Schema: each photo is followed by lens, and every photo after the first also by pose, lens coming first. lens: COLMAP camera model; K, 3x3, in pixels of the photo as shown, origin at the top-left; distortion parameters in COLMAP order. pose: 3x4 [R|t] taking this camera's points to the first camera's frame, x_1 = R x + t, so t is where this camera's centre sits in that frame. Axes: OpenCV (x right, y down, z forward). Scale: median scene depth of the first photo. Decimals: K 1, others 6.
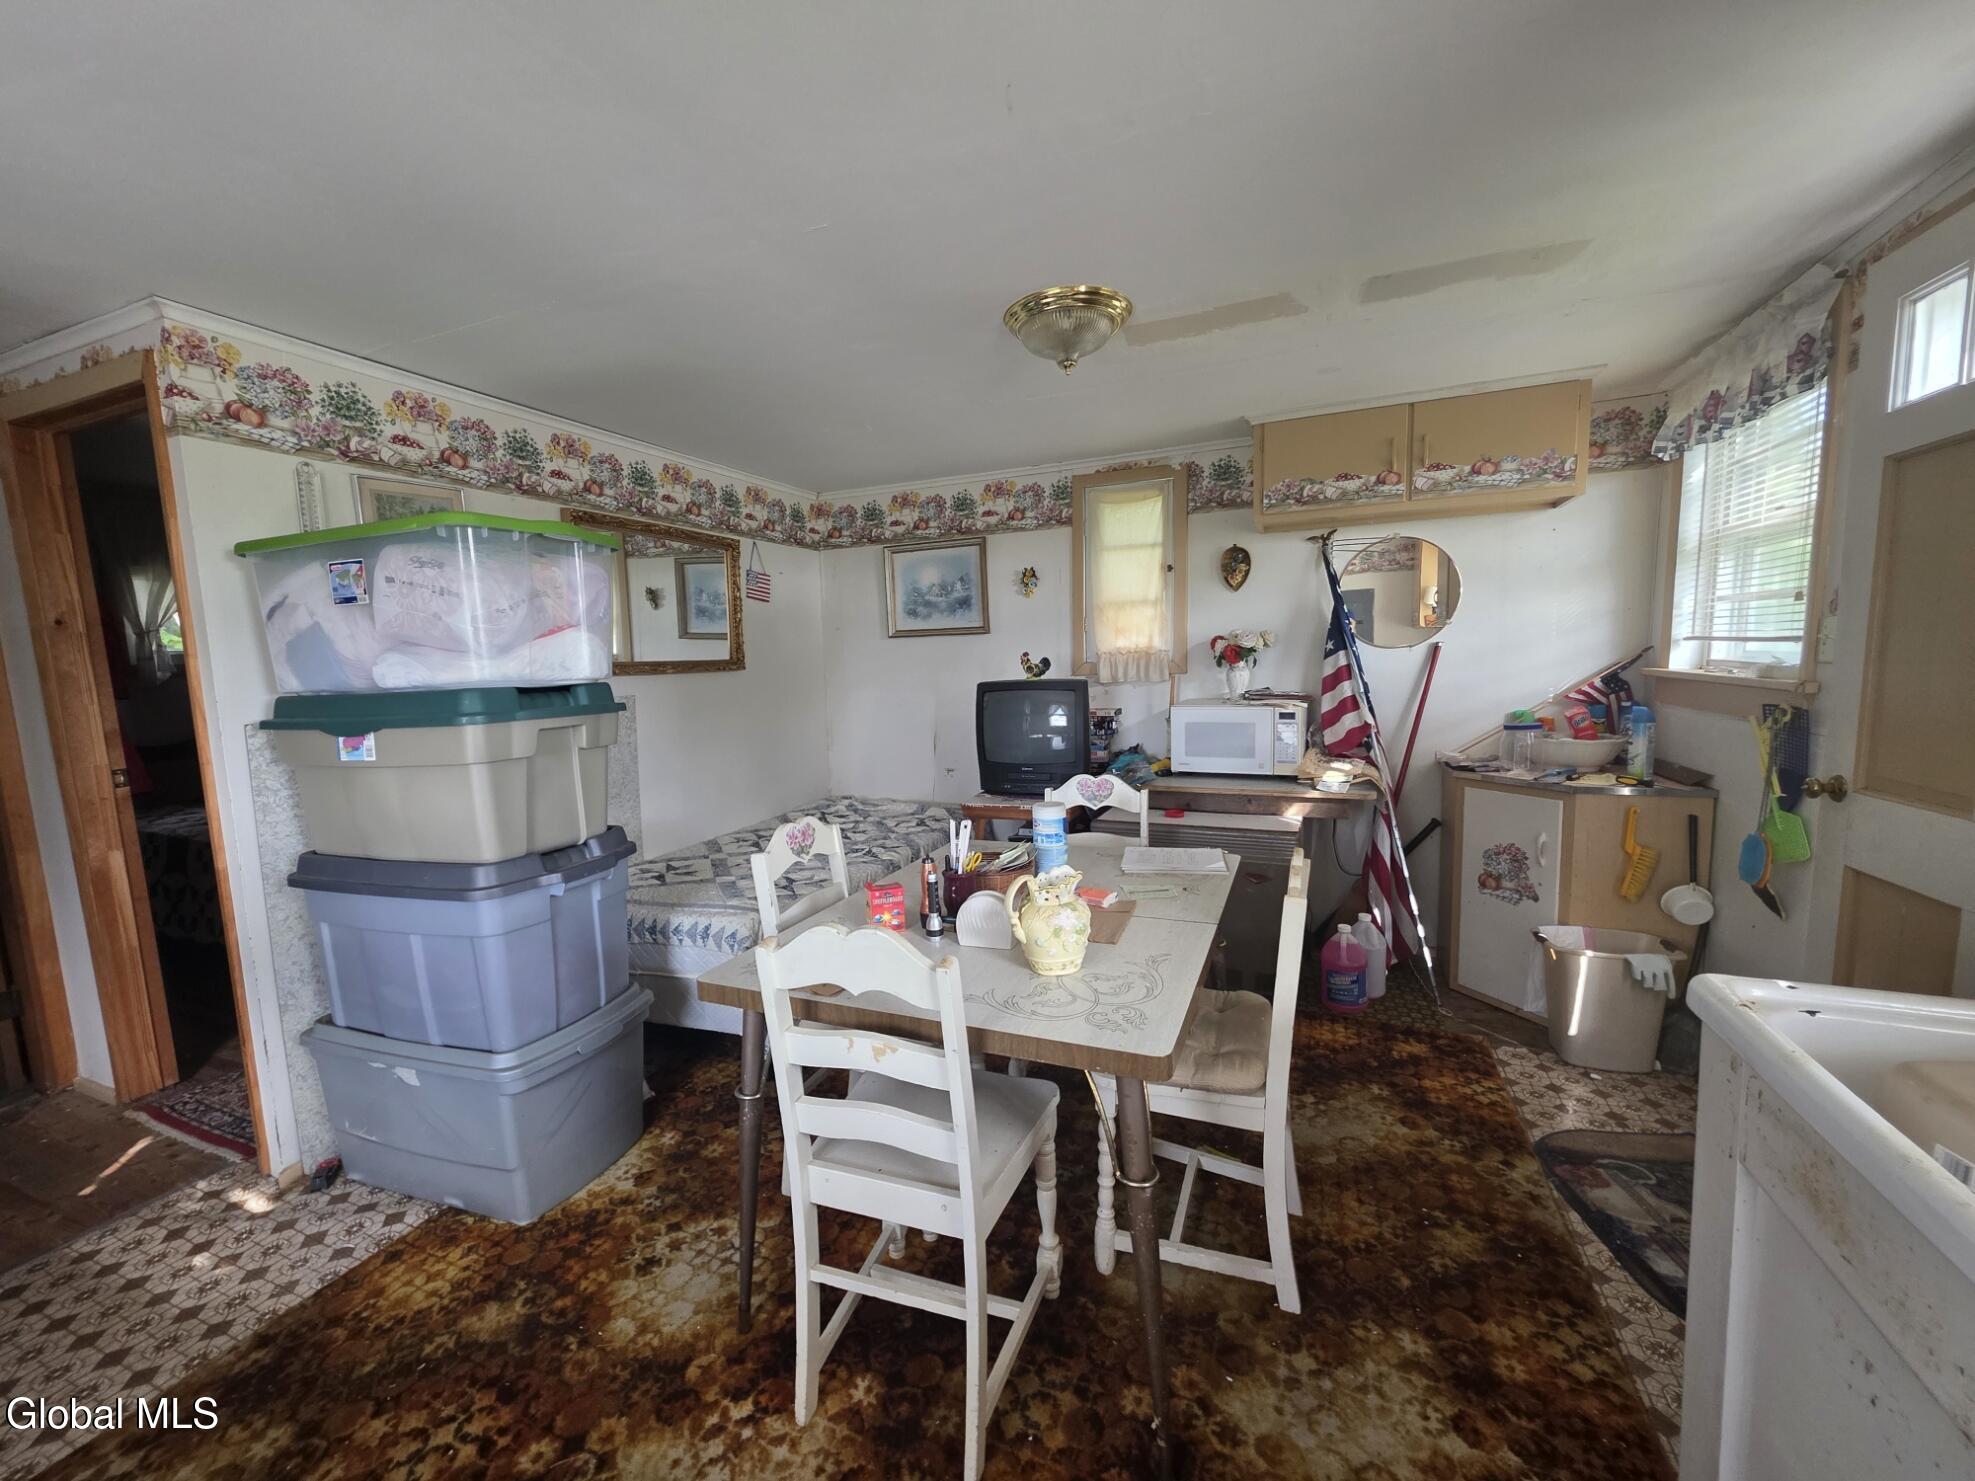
lens RADIAL K [[791.7, 0, 975.5], [0, 791.7, 743.3], [0, 0, 1]] dist [0.012509, -0.000145]
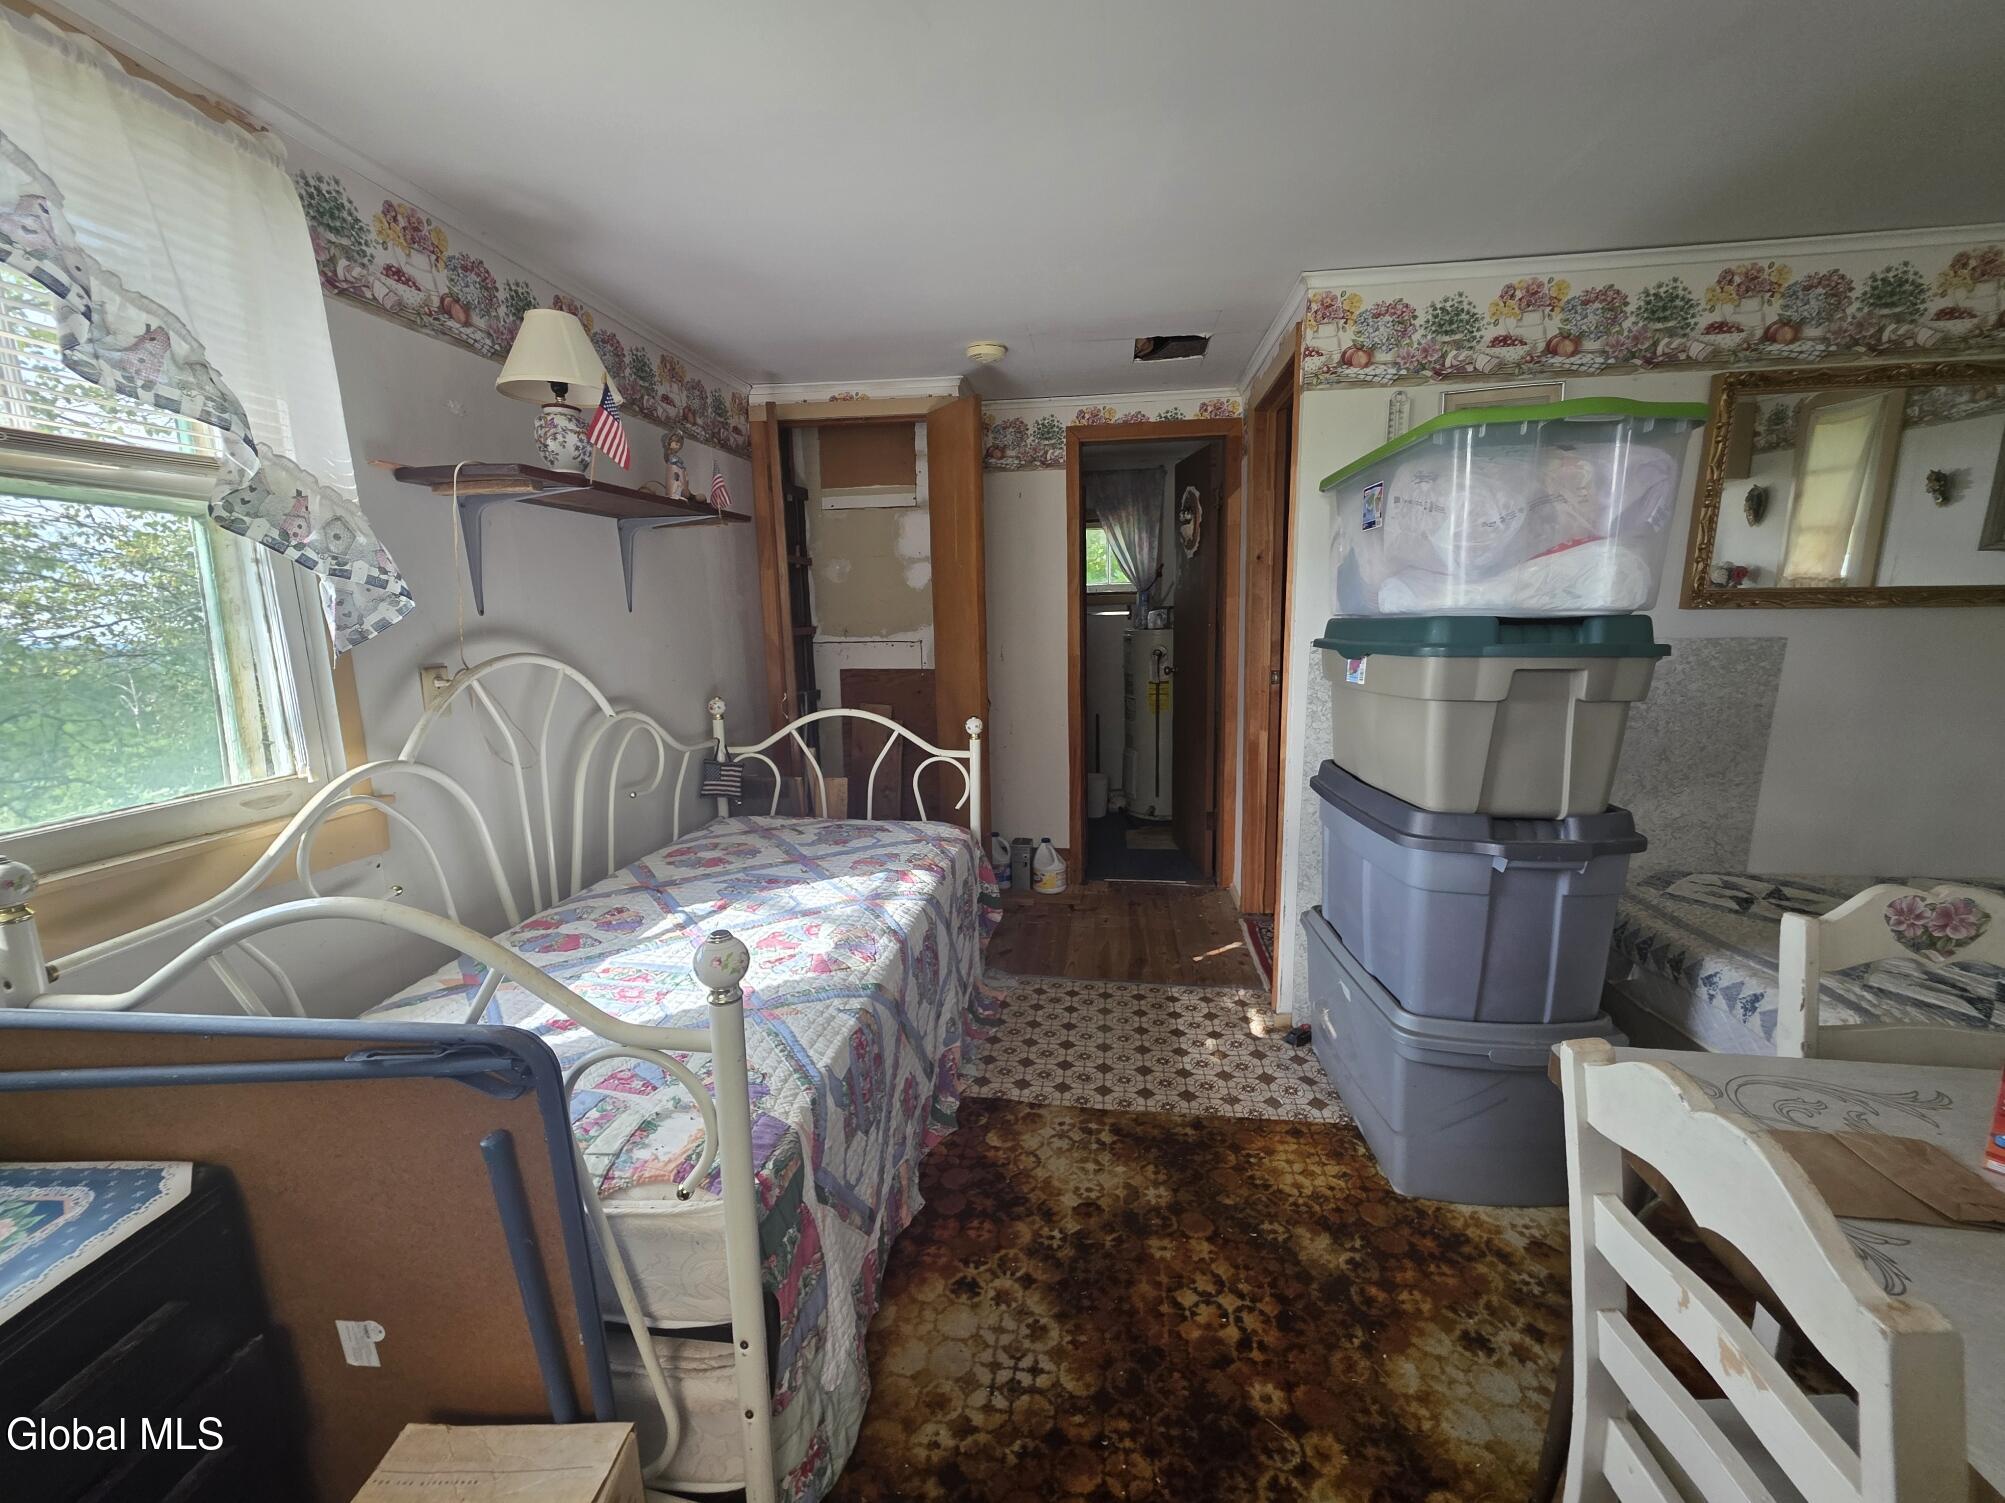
lens RADIAL K [[811.3, 0, 1002.5], [0, 811.3, 751.5], [0, 0, 1]] dist [0.001754, 0.000636]
pose [[0.272390, 0.192594, -0.942715, 0.109422], [-0.102354, 0.980003, 0.170637, -0.022762], [0.956727, 0.050011, 0.286656, 0.247813]]
